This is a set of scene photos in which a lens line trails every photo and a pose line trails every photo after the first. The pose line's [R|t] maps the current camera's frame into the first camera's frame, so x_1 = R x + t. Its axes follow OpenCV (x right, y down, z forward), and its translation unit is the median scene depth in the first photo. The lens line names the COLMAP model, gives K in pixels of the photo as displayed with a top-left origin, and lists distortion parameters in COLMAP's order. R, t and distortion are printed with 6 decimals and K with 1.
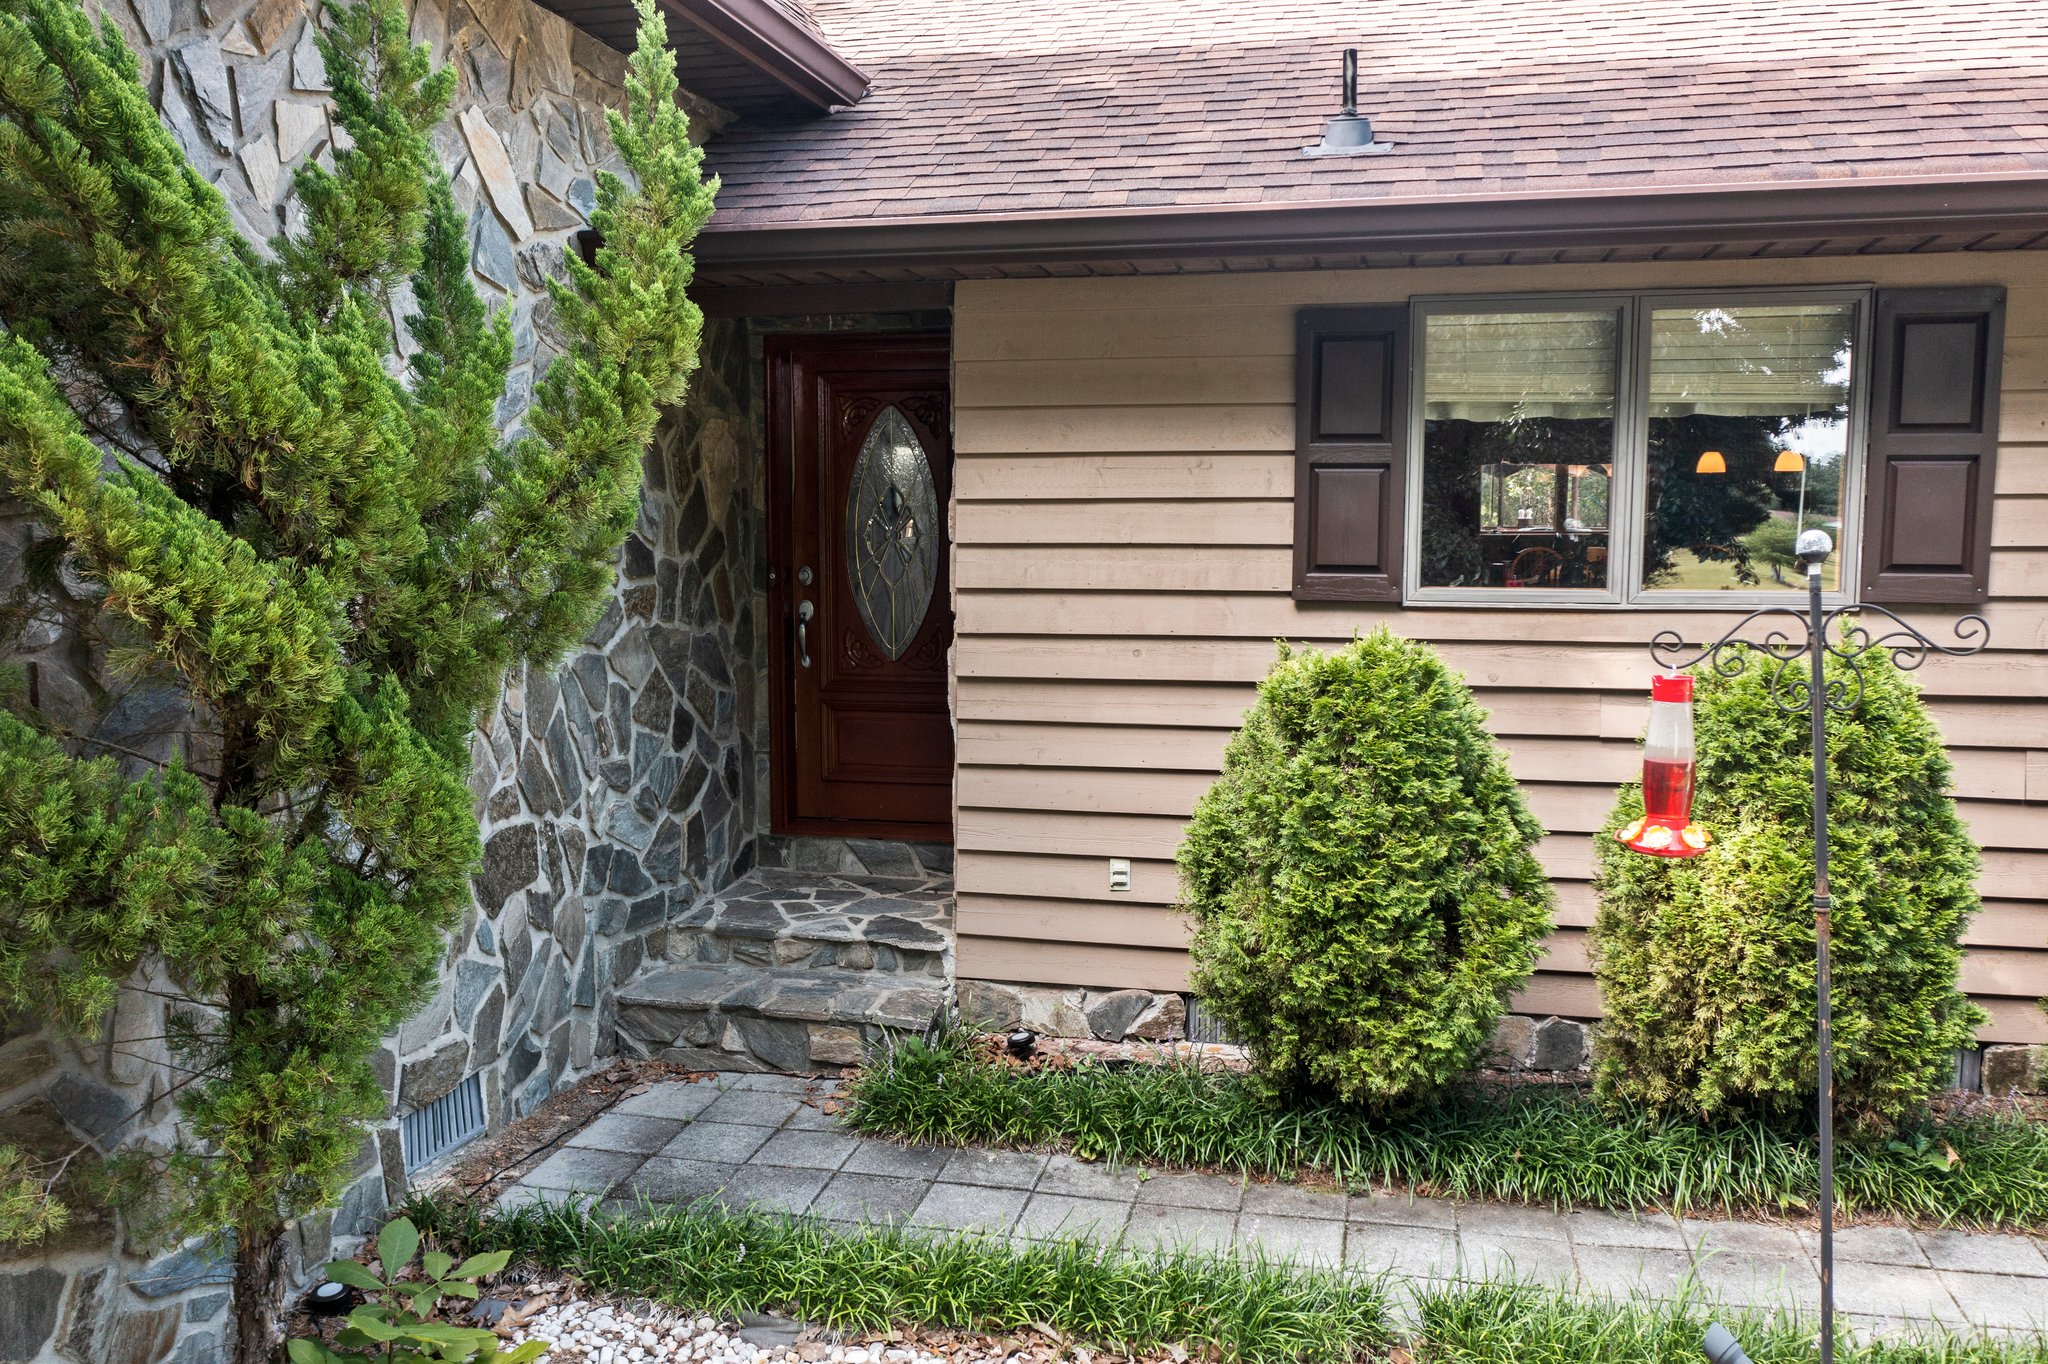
lens RADIAL K [[1639.3, 0, 1024.0], [0, 1639.3, 682.0], [0, 0, 1]] dist [-0.015642, 0.008071]
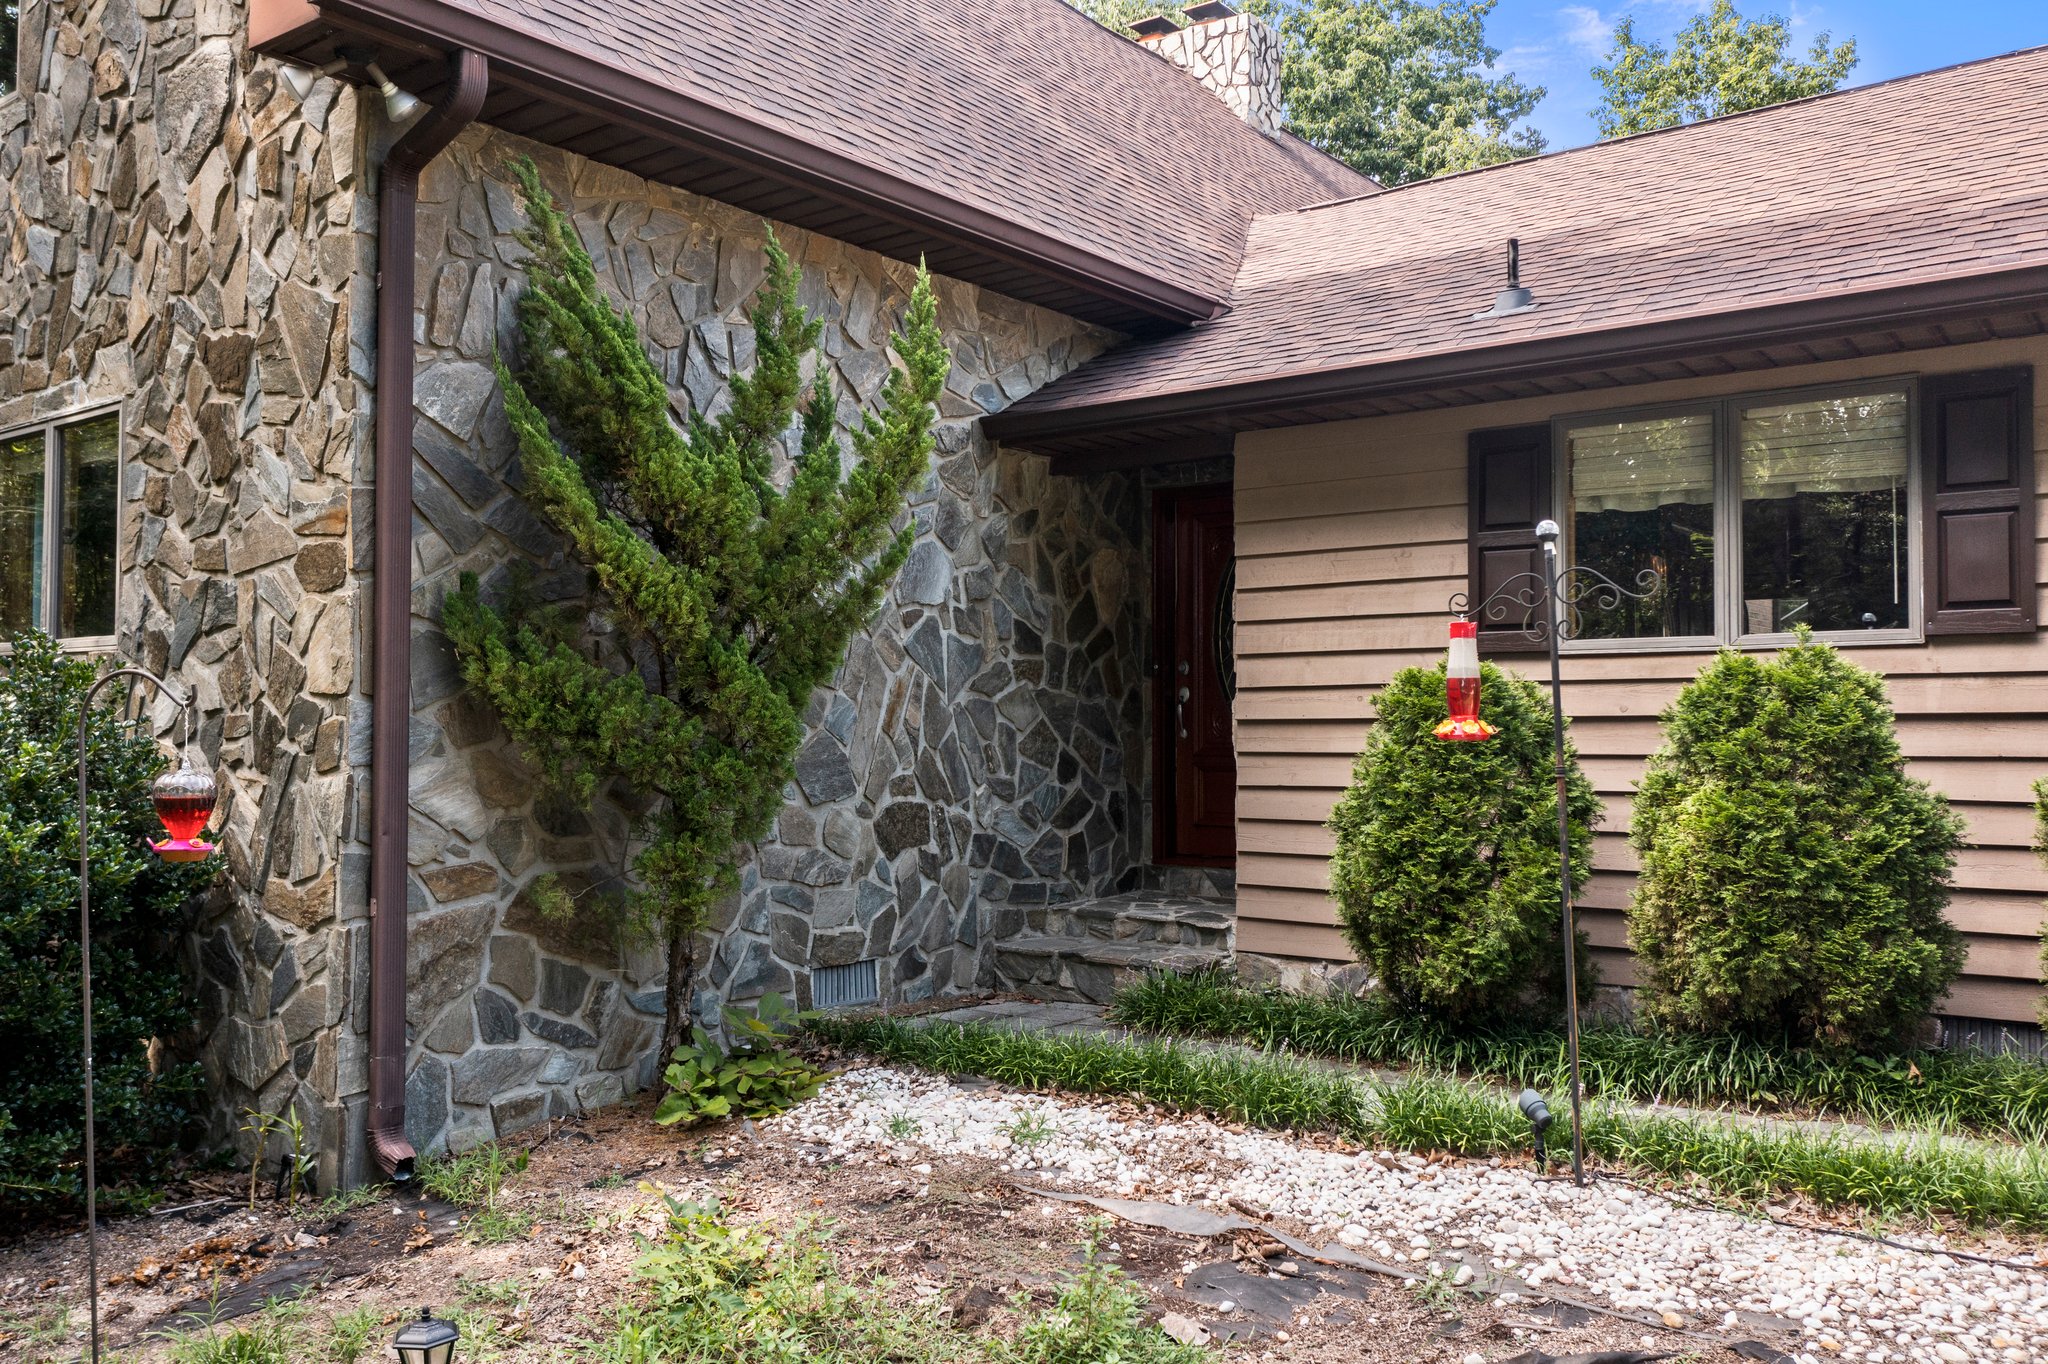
lens RADIAL K [[1639.3, 0, 1024.0], [0, 1639.3, 682.0], [0, 0, 1]] dist [-0.015642, 0.008071]
pose [[0.908030, -0.011038, -0.418760, 0.401731], [-0.046278, 0.990891, -0.126467, 0.158421], [0.416341, 0.134215, 0.899248, -0.316253]]
